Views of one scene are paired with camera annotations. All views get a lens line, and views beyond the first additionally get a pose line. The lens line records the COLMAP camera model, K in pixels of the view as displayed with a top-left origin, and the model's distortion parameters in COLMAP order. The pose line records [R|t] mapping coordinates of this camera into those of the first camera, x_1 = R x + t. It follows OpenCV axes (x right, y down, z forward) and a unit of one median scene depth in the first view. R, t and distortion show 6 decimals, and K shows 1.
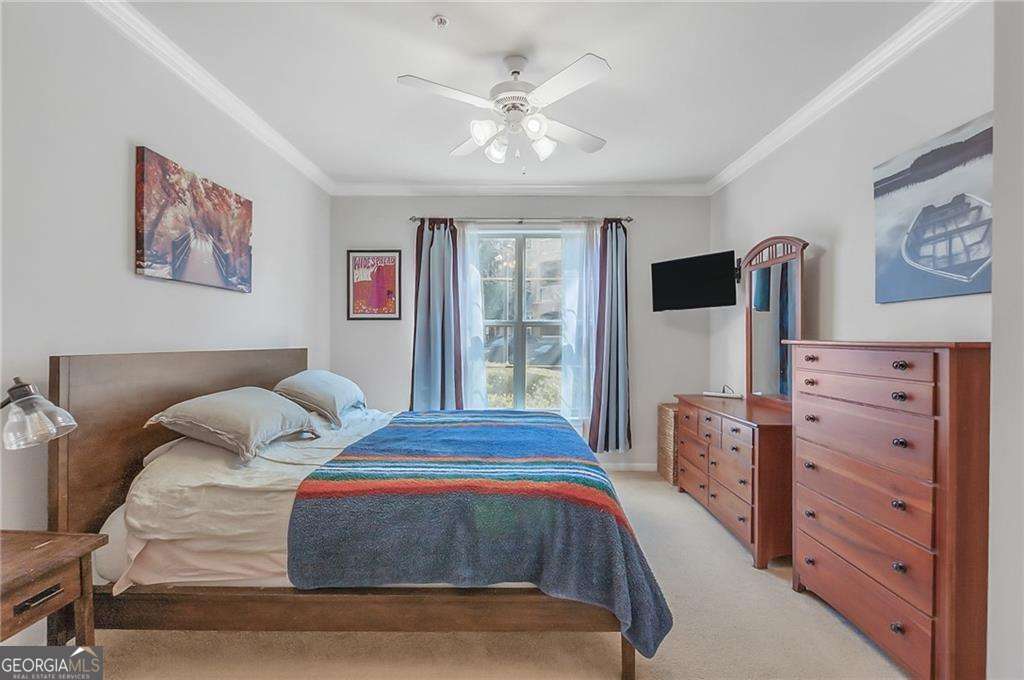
lens RADIAL K [[476.5, 0, 503.9], [0, 476.5, 339.1], [0, 0, 1]] dist [0.010941, -0.004166]
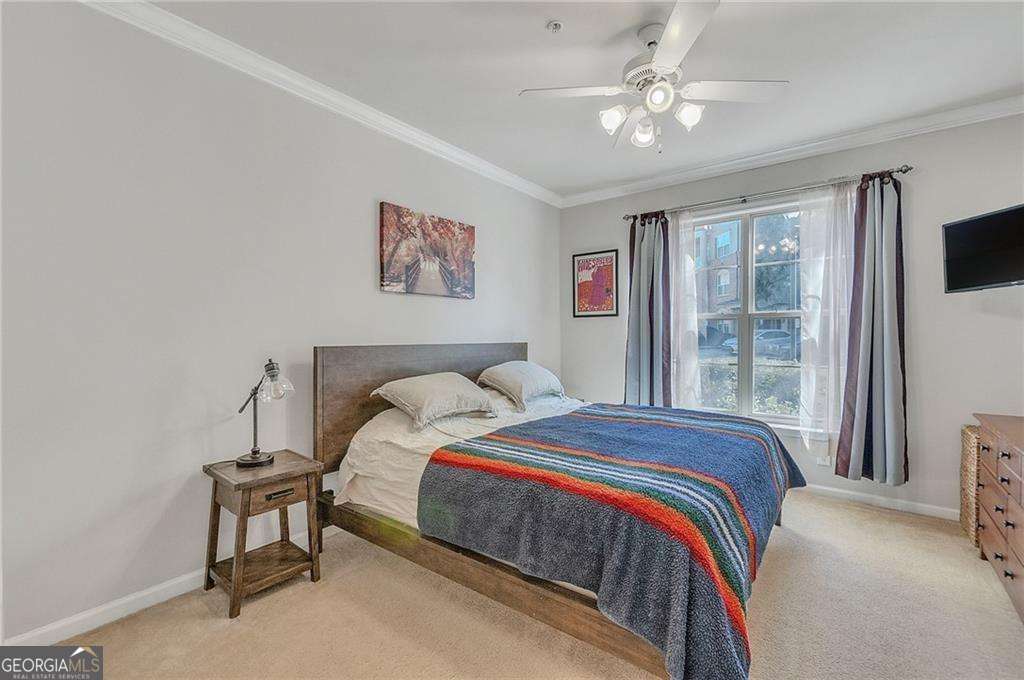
lens RADIAL K [[448.3, 0, 530.4], [0, 448.3, 337.6], [0, 0, 1]] dist [0.003644, -0.002758]
pose [[0.798325, -0.003048, -0.602219, 0.379395], [0.006287, 0.999975, 0.003274, 0.004099], [0.602194, -0.006400, 0.798324, 0.174491]]
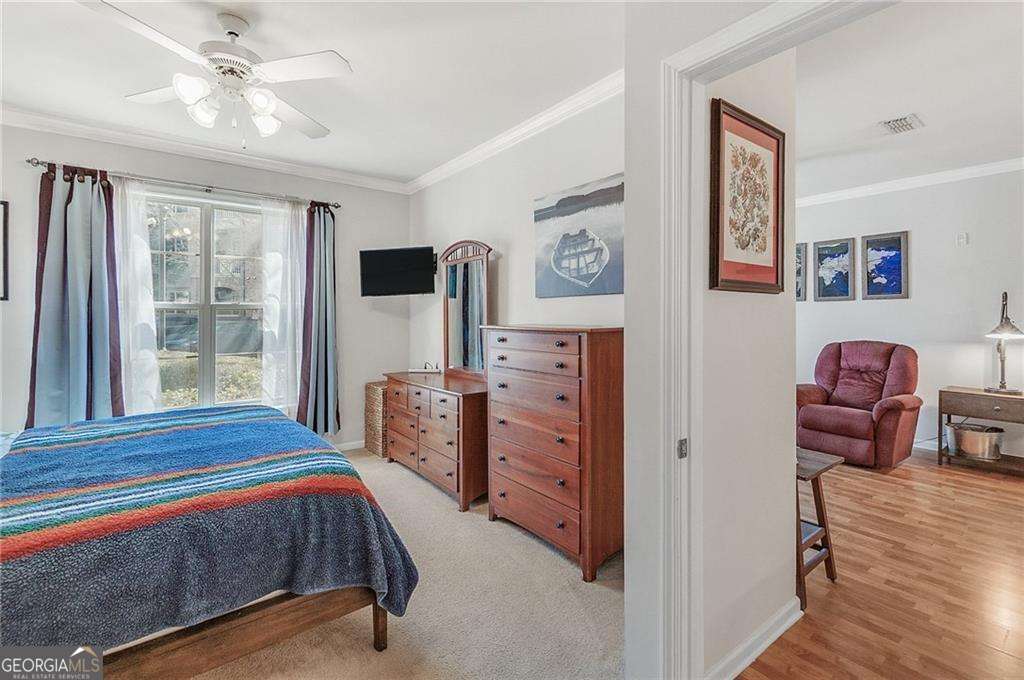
lens RADIAL K [[476.5, 0, 497.7], [0, 476.5, 311.1], [0, 0, 1]] dist [0.010941, -0.004166]
pose [[0.785770, -0.003997, 0.618506, -0.148655], [0.007864, 0.999963, -0.003528, -0.028456], [-0.618469, 0.007636, 0.785772, -0.015497]]
